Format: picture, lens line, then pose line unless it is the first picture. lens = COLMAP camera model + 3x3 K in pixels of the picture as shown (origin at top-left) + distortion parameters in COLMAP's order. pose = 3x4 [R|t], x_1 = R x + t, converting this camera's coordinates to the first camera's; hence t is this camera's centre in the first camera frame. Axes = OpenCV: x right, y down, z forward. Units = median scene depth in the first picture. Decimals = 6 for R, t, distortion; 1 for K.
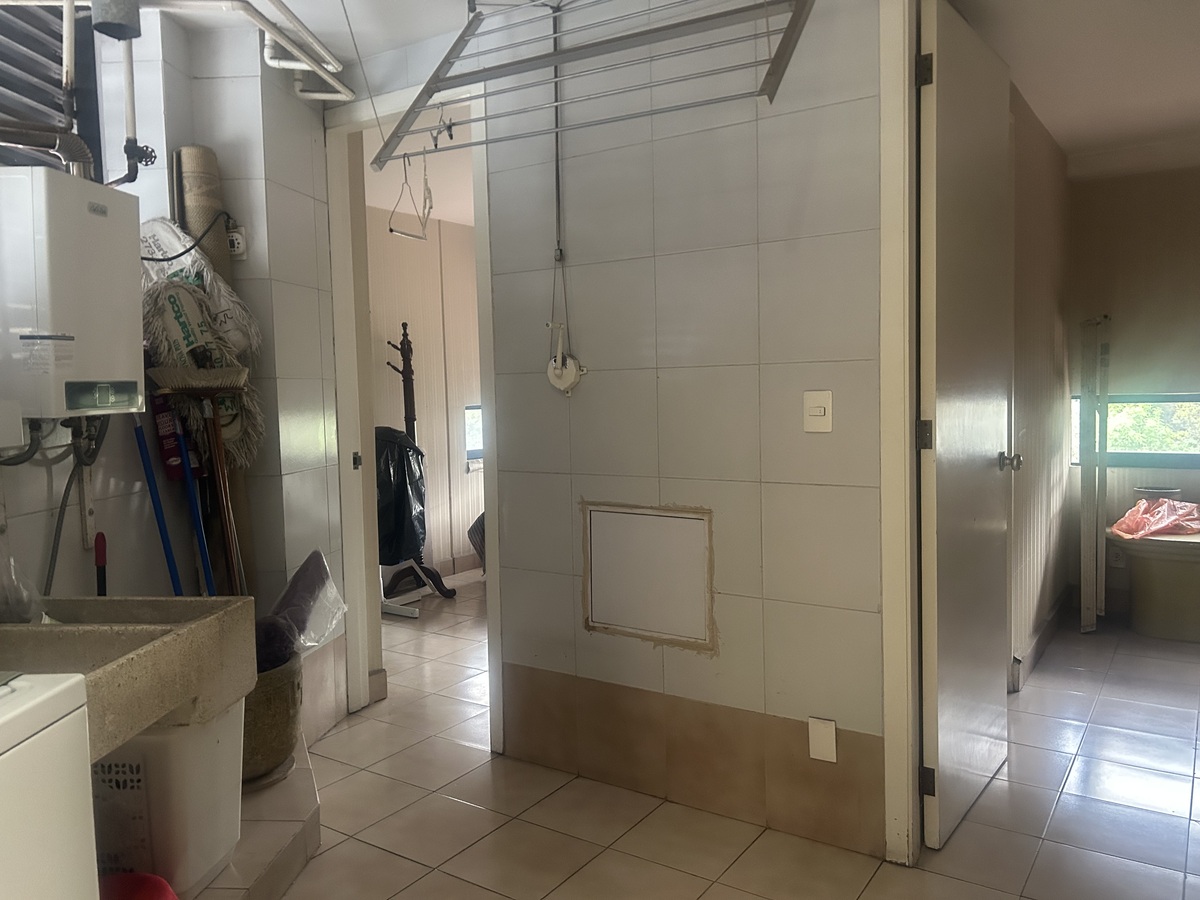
lens RADIAL K [[900.6, 0, 600.0], [0, 900.6, 450.0], [0, 0, 1]] dist [0.081092, -0.098408]
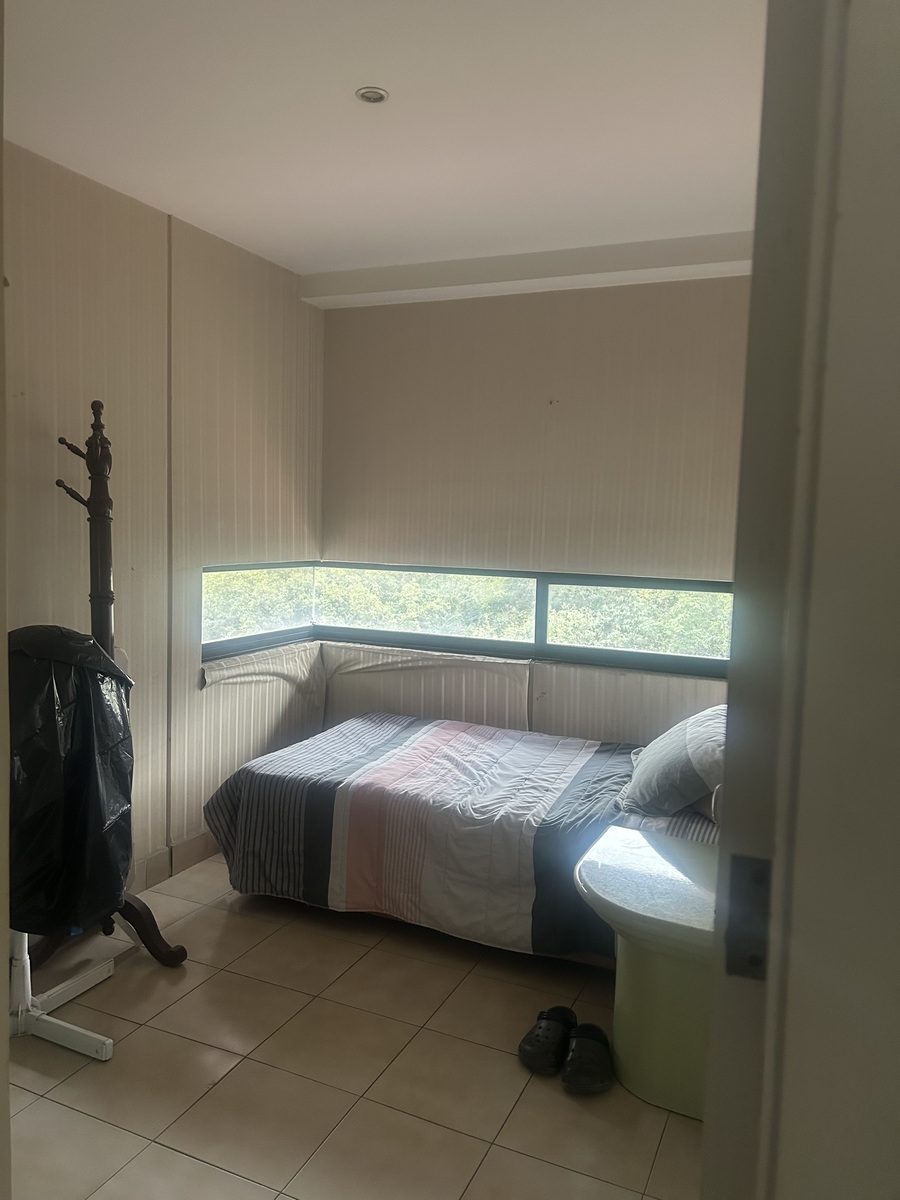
lens RADIAL K [[910.8, 0, 445.1], [0, 910.8, 580.4], [0, 0, 1]] dist [0.060848, -0.059968]
pose [[0.982895, 0.036288, 0.180557, -0.116843], [-0.036356, 0.999335, -0.002935, -0.049336], [-0.180544, -0.003680, 0.983560, 0.475932]]
